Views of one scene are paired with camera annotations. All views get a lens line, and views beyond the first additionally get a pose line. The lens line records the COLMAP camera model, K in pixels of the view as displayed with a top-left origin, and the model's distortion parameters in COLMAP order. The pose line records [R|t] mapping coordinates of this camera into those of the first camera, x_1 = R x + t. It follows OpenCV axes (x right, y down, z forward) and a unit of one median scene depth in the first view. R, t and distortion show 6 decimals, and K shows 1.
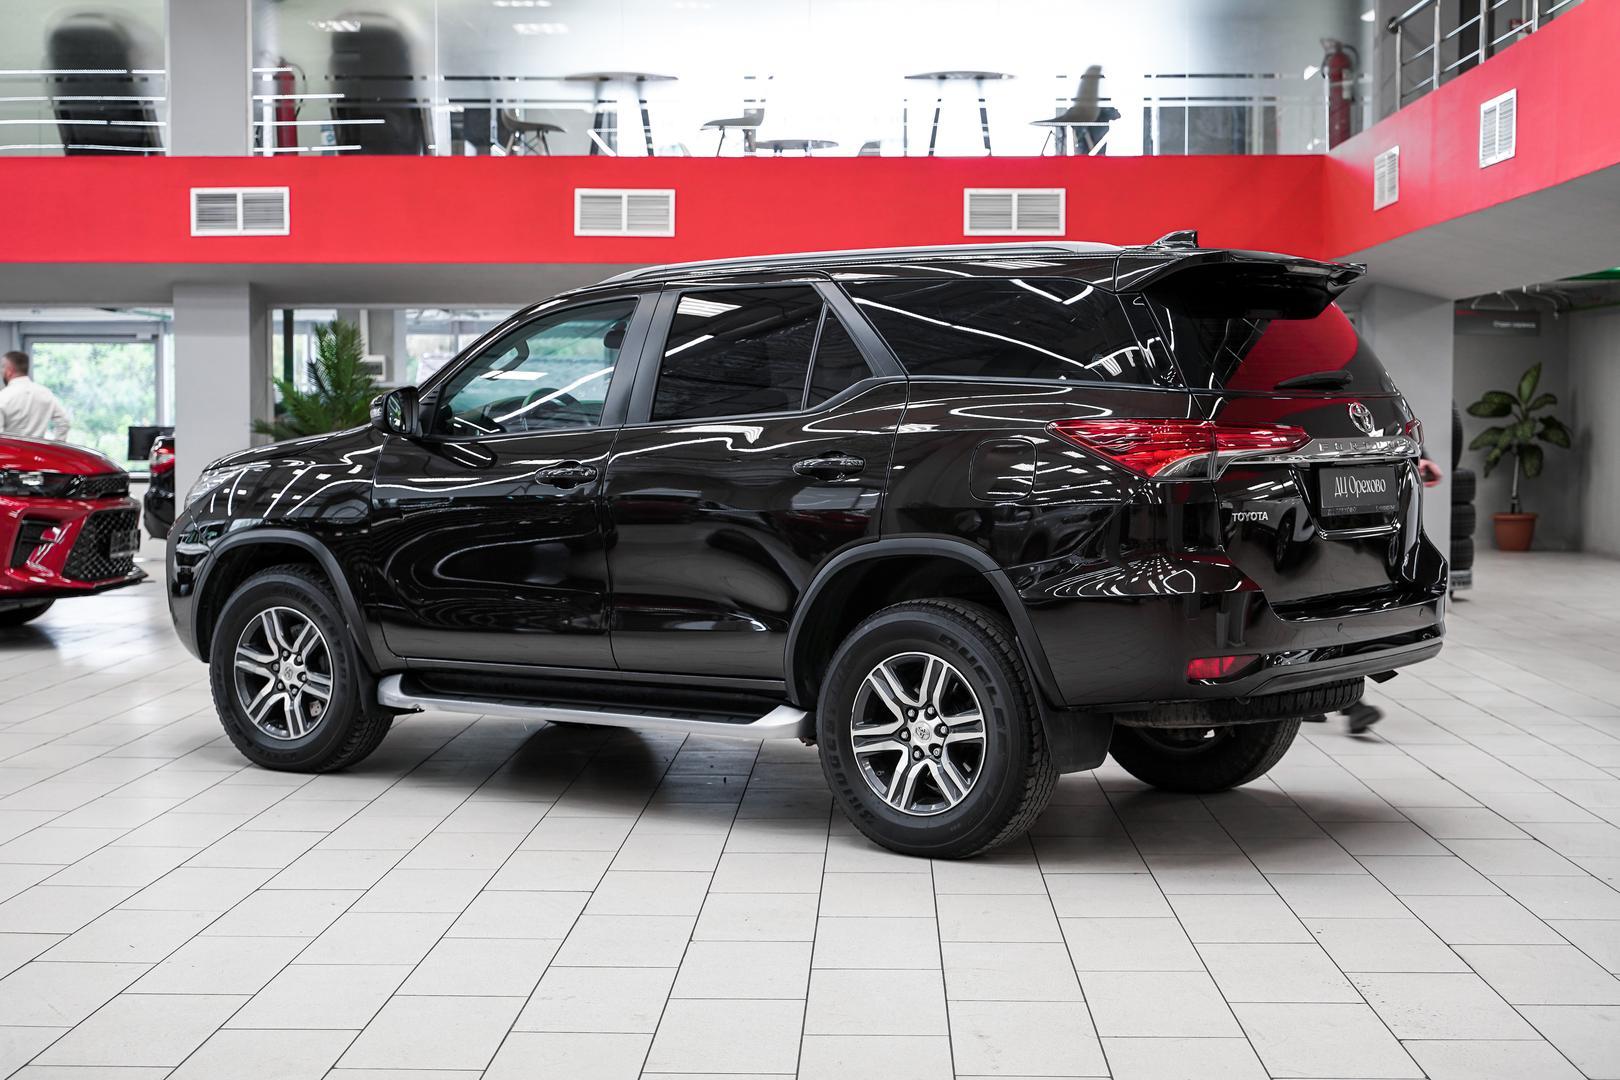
lens RADIAL K [[2336.8, 0, 783.9], [0, 2336.8, 546.0], [0, 0, 1]] dist [0.019538, 0.000000]
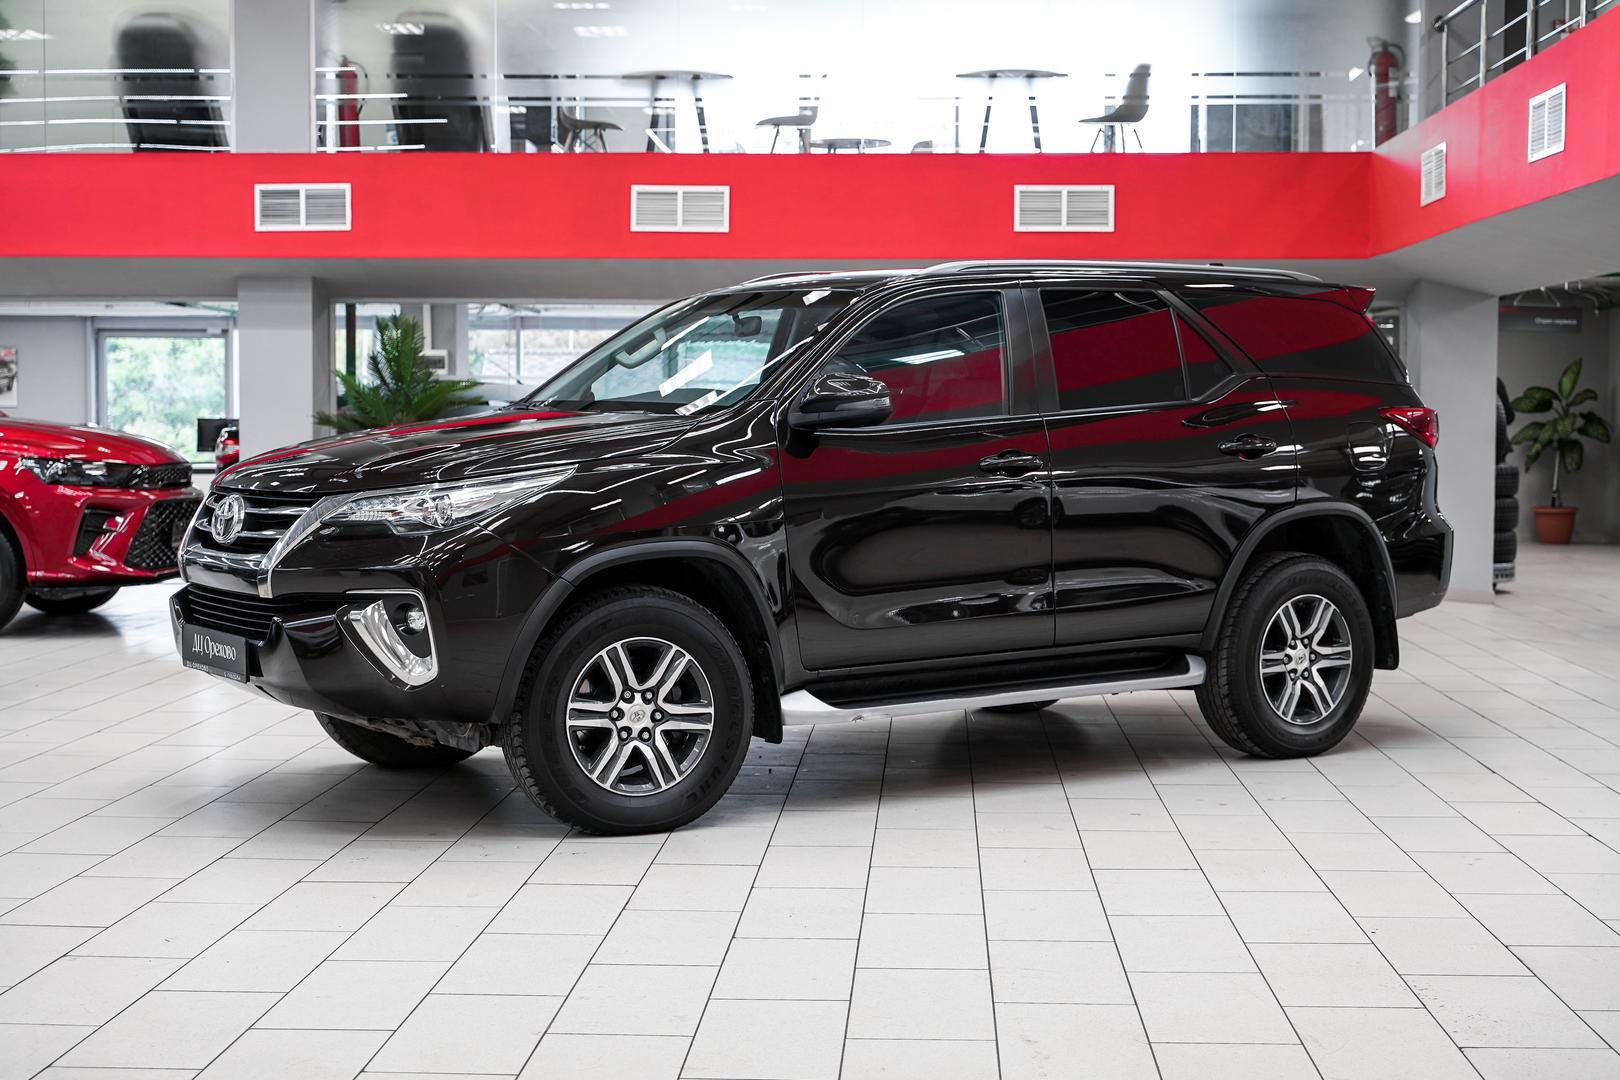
lens RADIAL K [[2264.4, 0, 806.9], [0, 2264.4, 542.0], [0, 0, 1]] dist [0.015316, 0.000000]
pose [[0.999898, 0.002855, -0.014021, 0.001250], [-0.002823, 0.999993, 0.002292, -0.000019], [0.014028, -0.002252, 0.999899, 0.015034]]
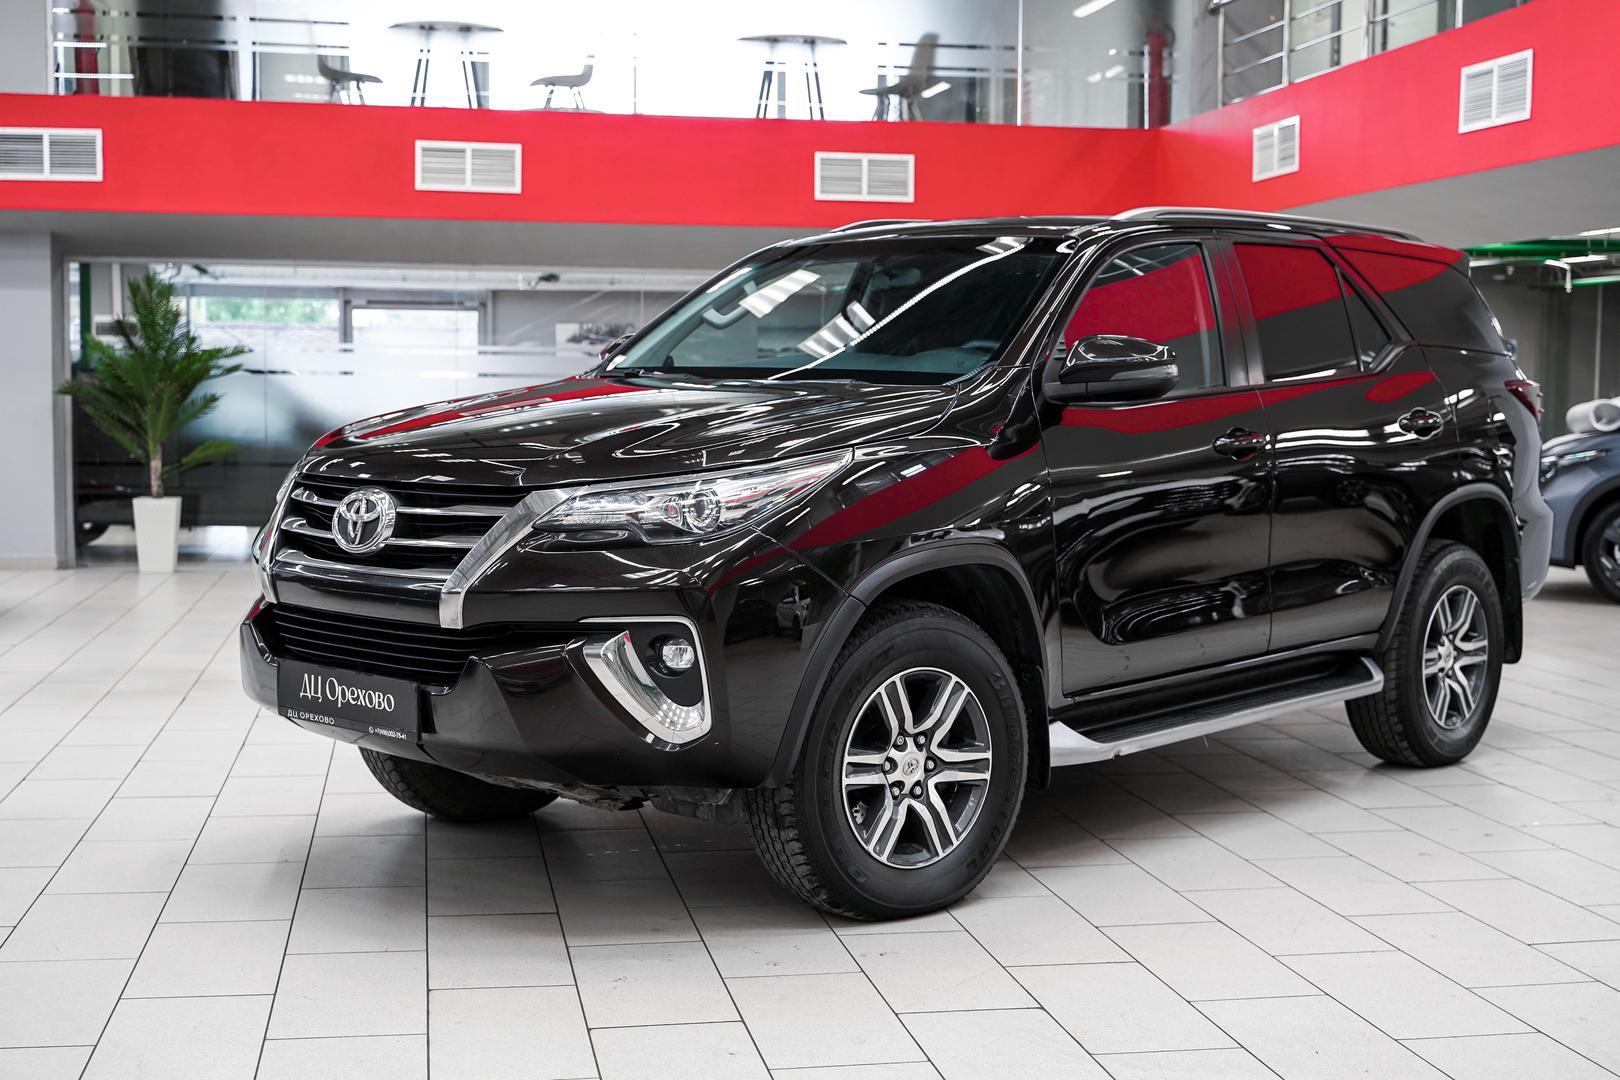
lens RADIAL K [[2074.7, 0, 808.9], [0, 2074.7, 554.3], [0, 0, 1]] dist [0.003385, 0.000000]
pose [[0.978584, -0.010384, 0.205585, -0.104260], [0.005092, 0.999642, 0.026252, -0.005380], [-0.205784, -0.024643, 0.978287, 0.132015]]
